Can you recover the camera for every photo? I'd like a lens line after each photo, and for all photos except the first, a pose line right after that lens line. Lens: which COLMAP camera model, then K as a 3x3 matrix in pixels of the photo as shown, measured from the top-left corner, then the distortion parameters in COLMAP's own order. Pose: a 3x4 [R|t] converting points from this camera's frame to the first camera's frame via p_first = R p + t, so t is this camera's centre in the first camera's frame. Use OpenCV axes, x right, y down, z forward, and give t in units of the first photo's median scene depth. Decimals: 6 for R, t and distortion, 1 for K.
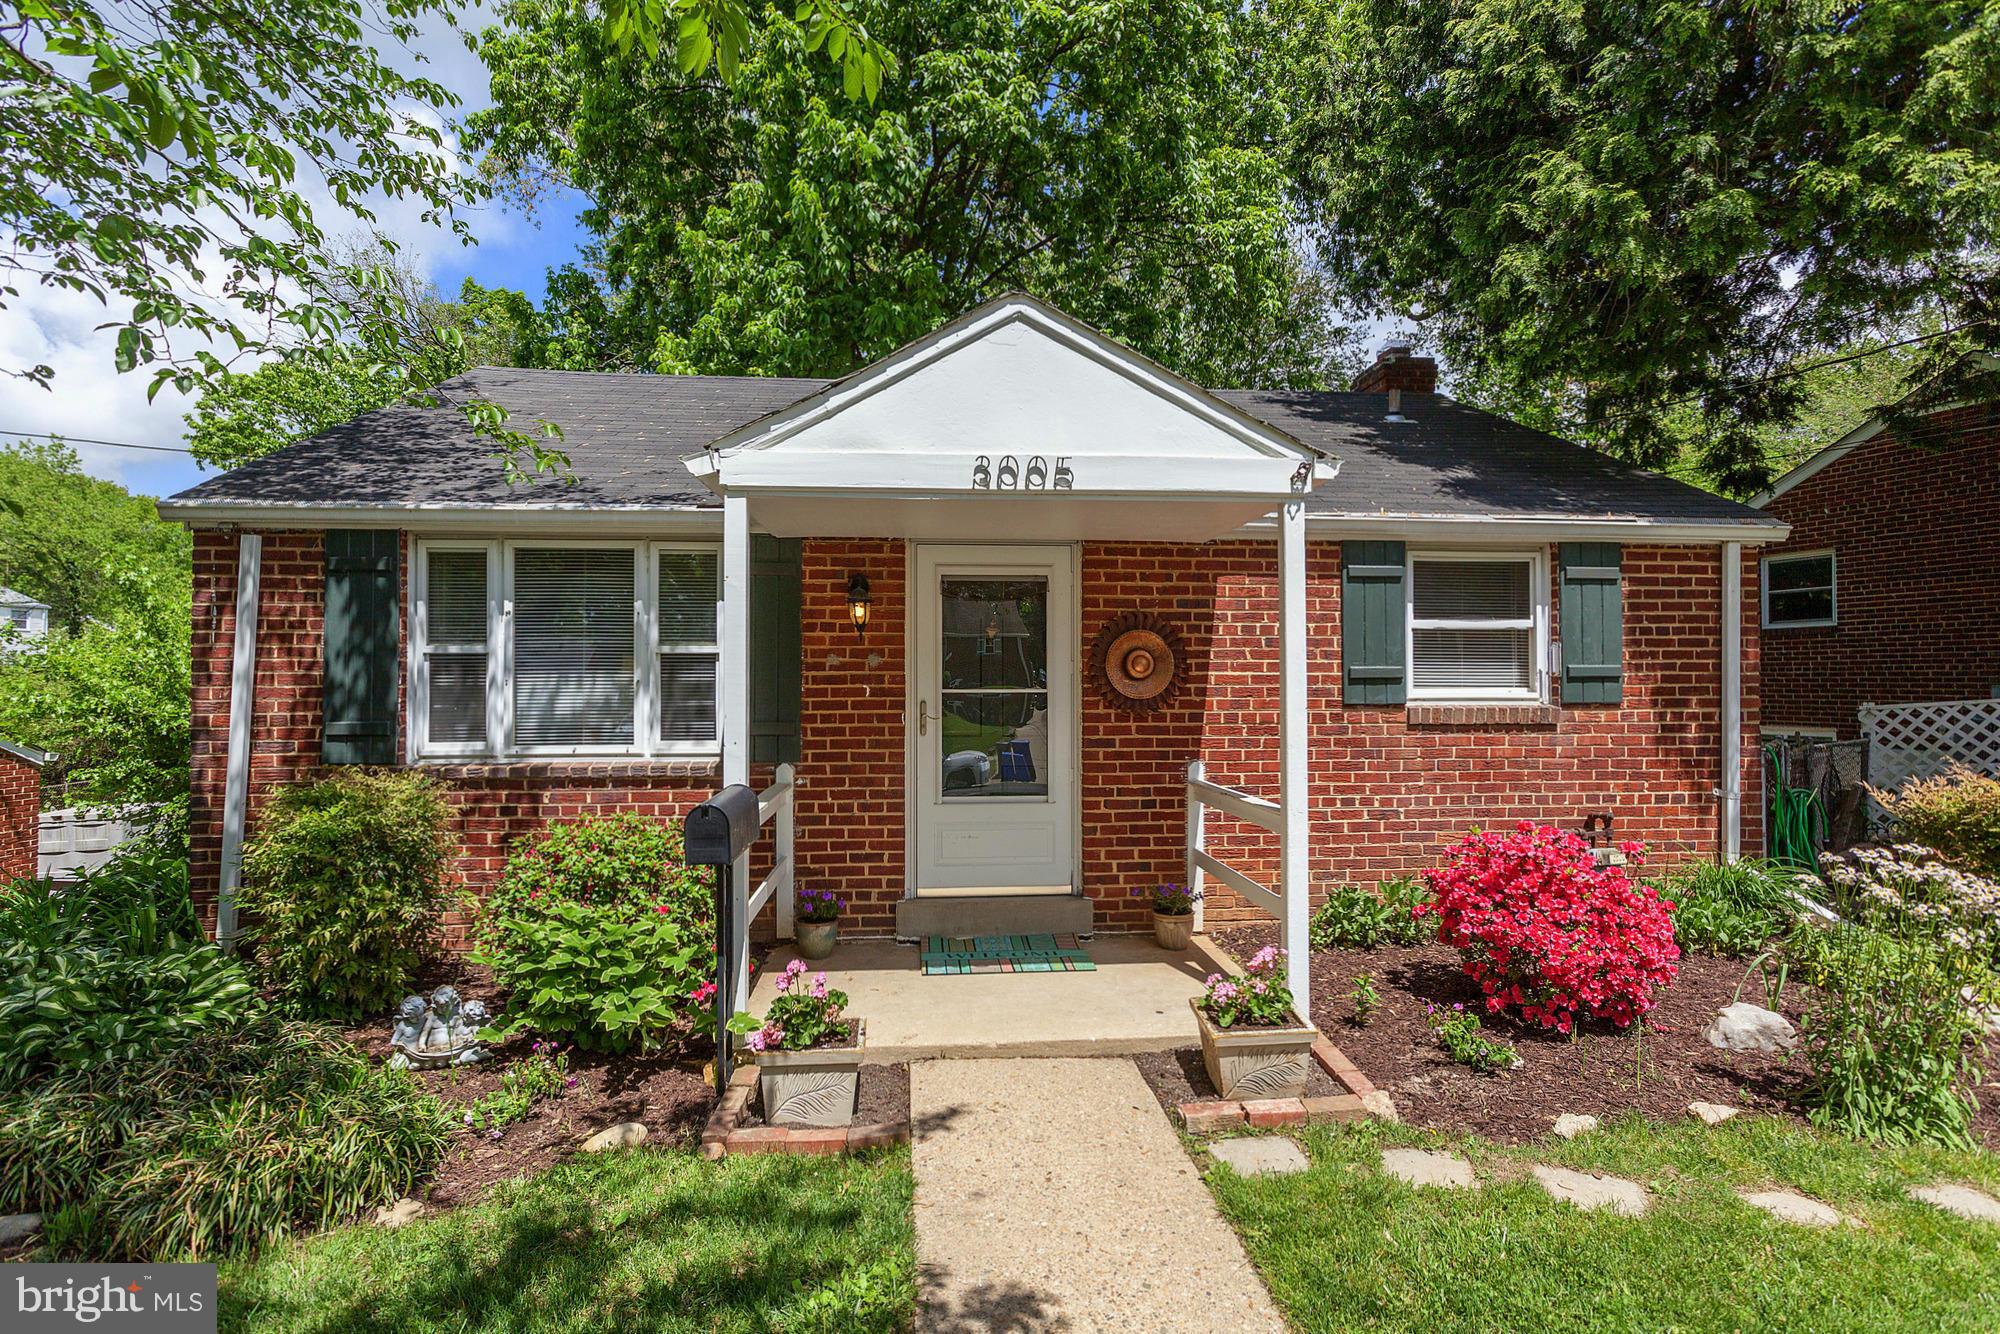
lens RADIAL K [[937.8, 0, 1010.4], [0, 937.8, 667.2], [0, 0, 1]] dist [0.000957, -0.000974]
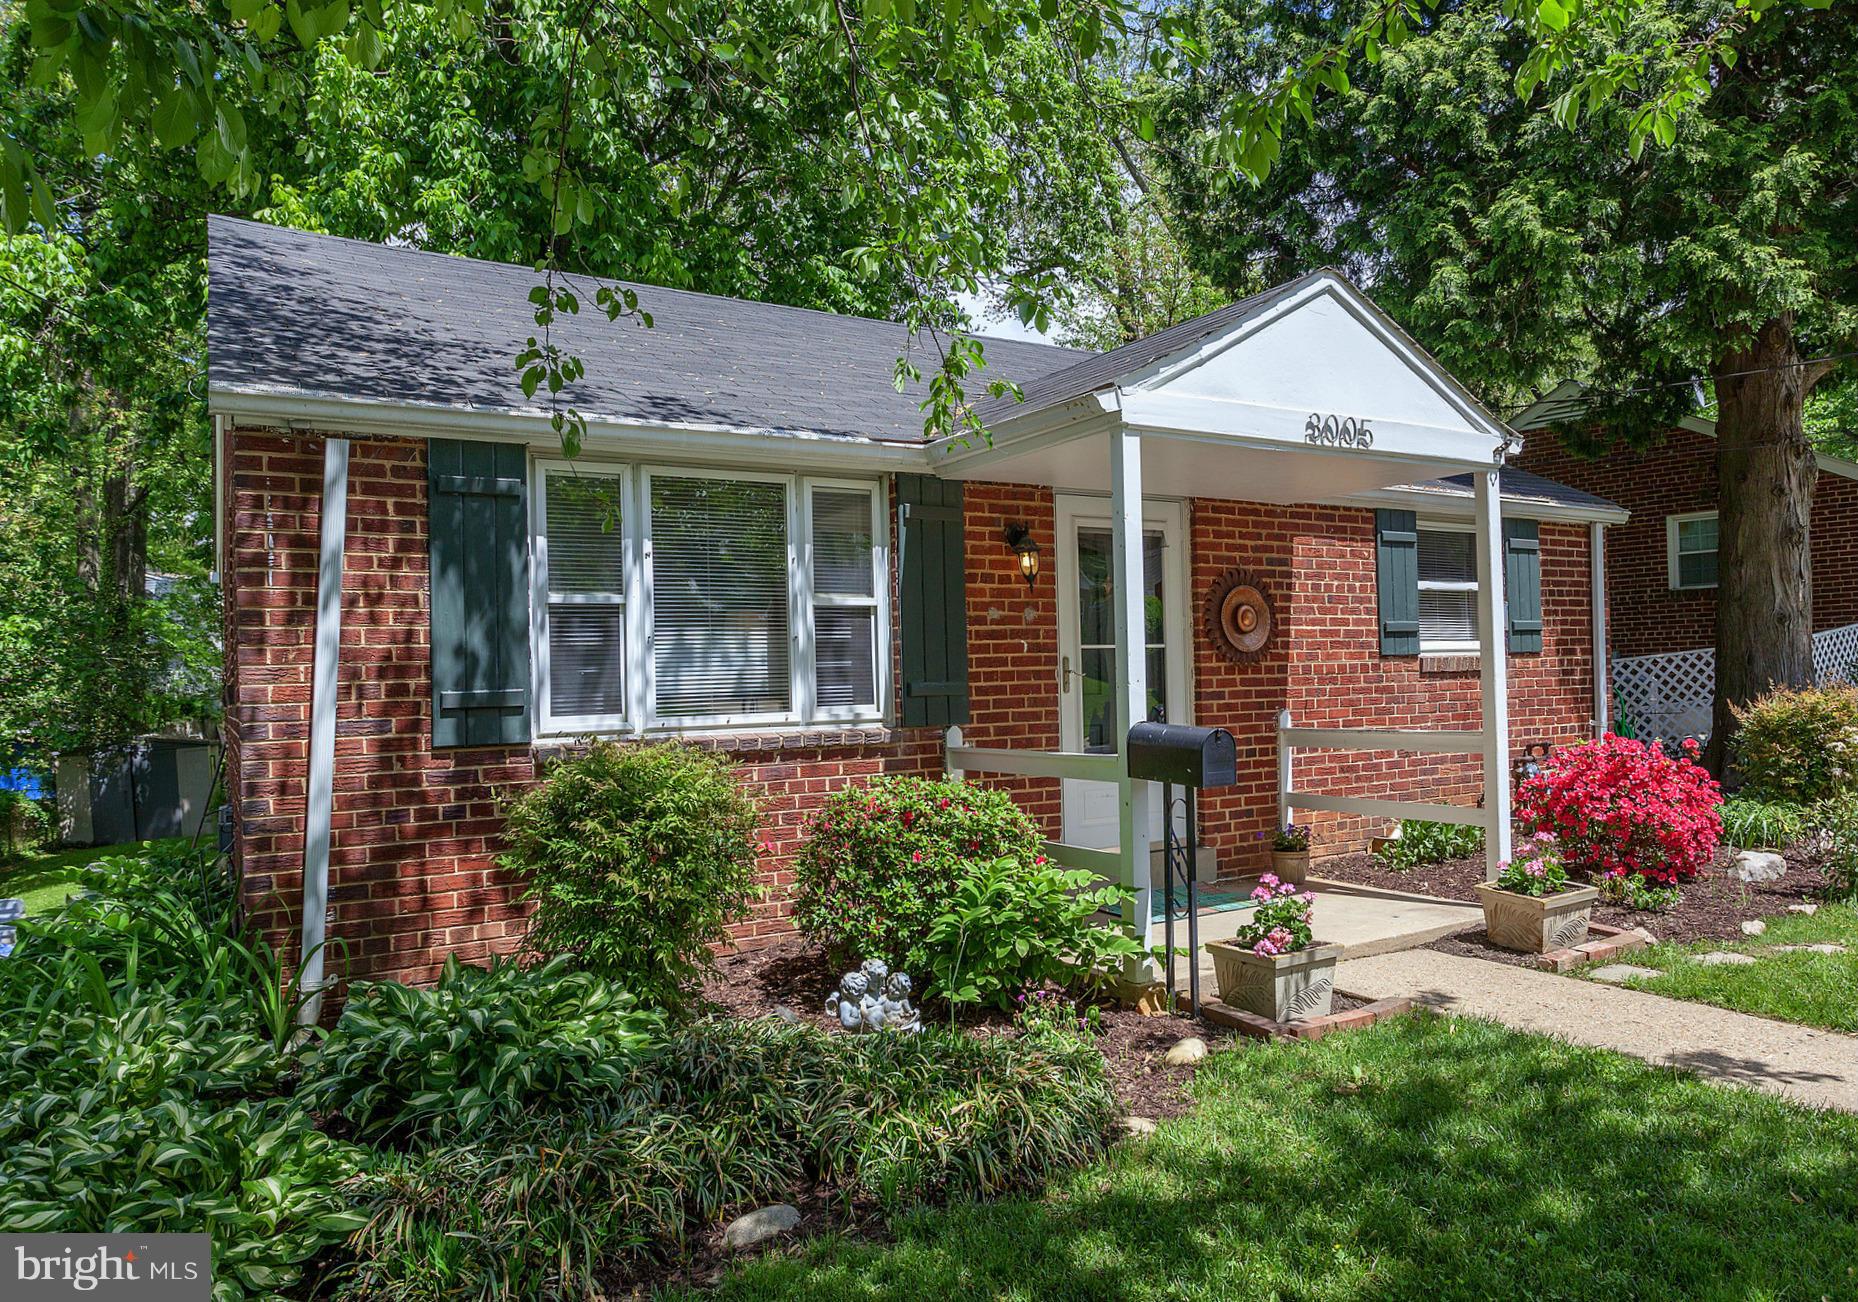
lens RADIAL K [[1178.2, 0, 934.3], [0, 1178.2, 664.9], [0, 0, 1]] dist [-0.009167, 0.001433]
pose [[0.900921, -0.017092, 0.433646, -0.735320], [0.020645, 0.999781, -0.003485, 0.045411], [-0.433492, 0.012092, 0.901076, -0.029057]]
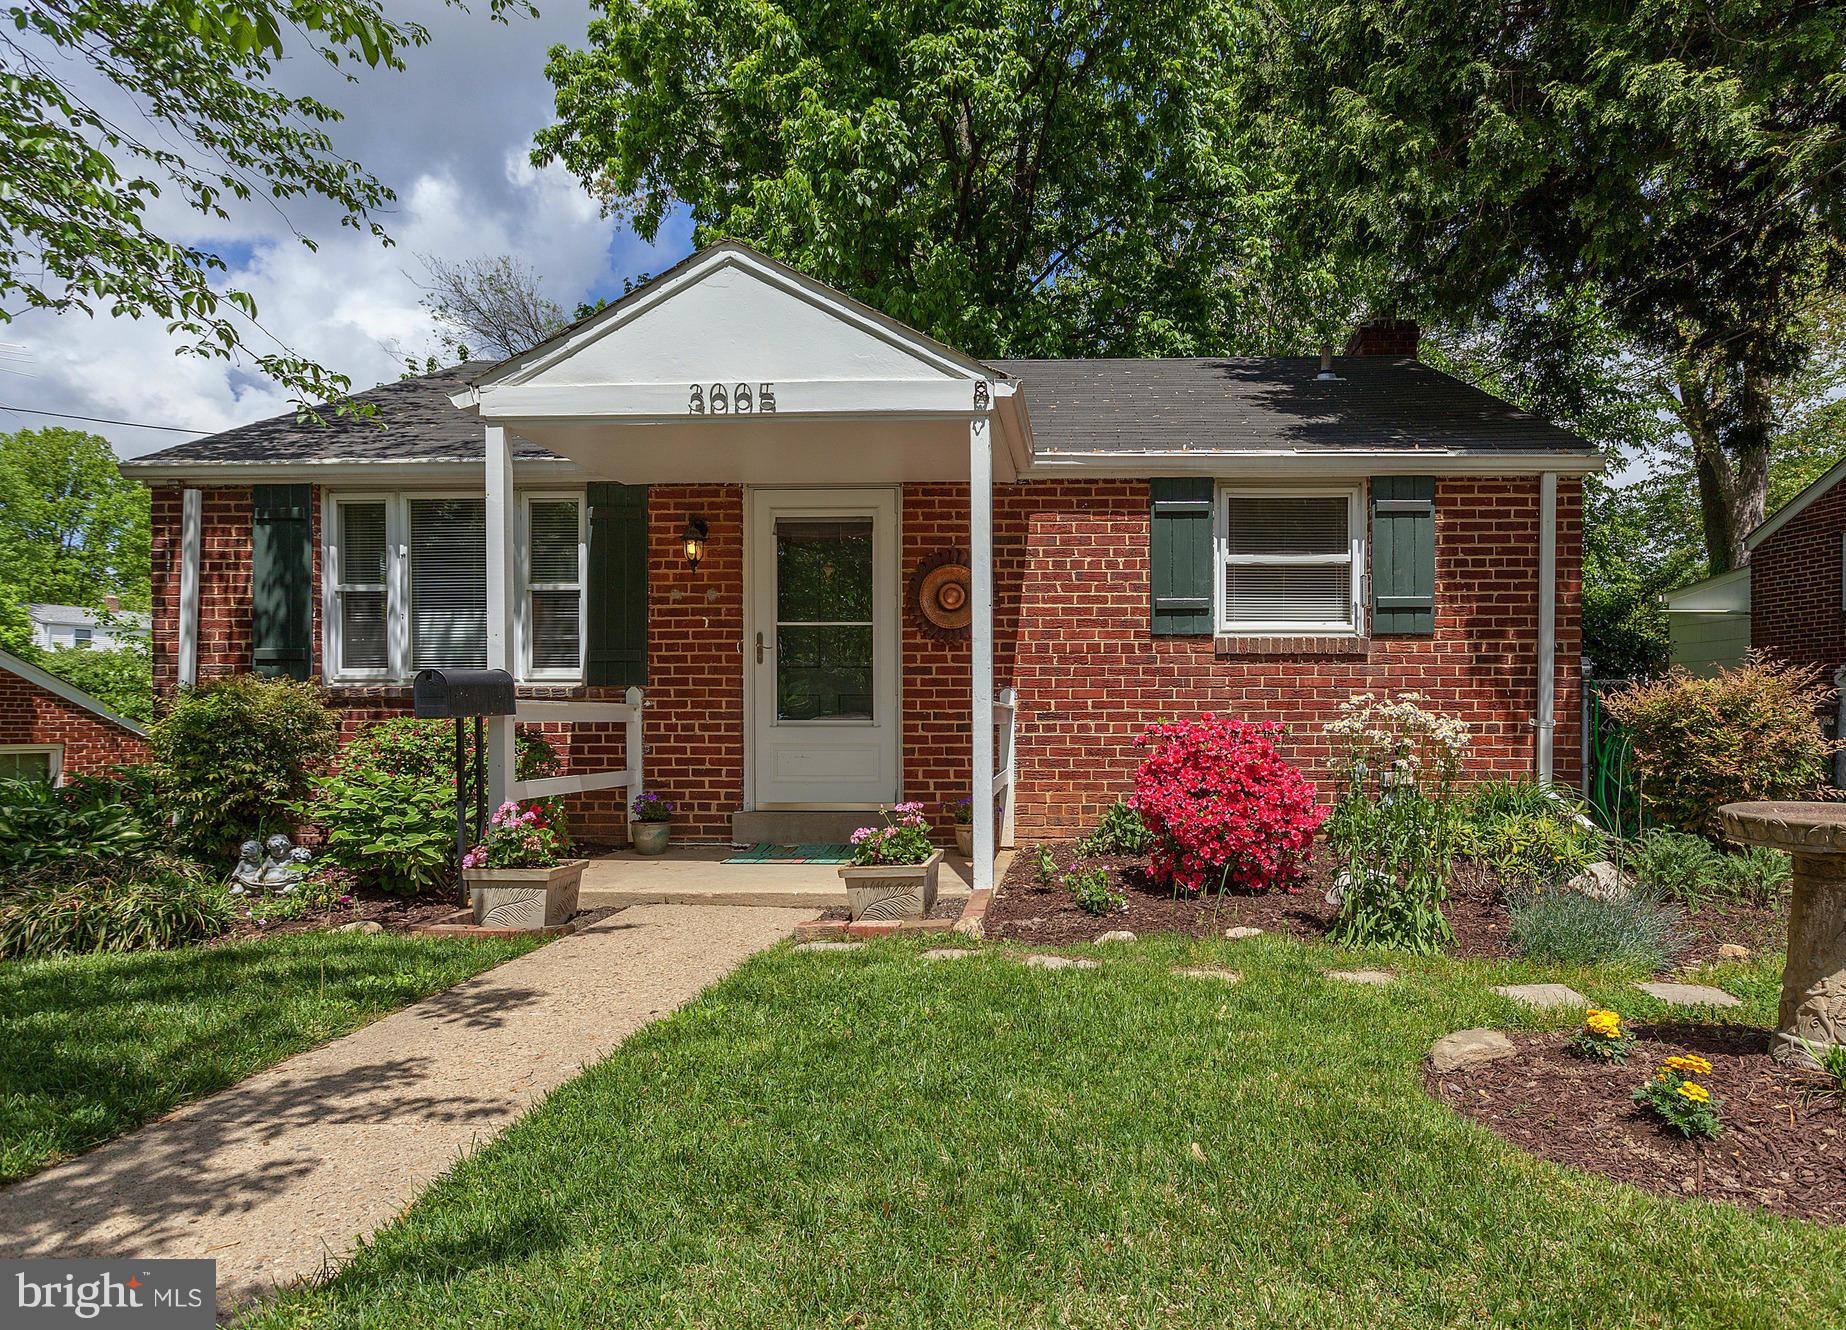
lens RADIAL K [[934.6, 0, 925.7], [0, 934.6, 676.7], [0, 0, 1]] dist [-0.007209, 0.000749]
pose [[0.994175, 0.002158, -0.107759, 0.219321], [0.000445, 0.999709, 0.024125, 0.061784], [0.107780, -0.024032, 0.993884, -0.068121]]
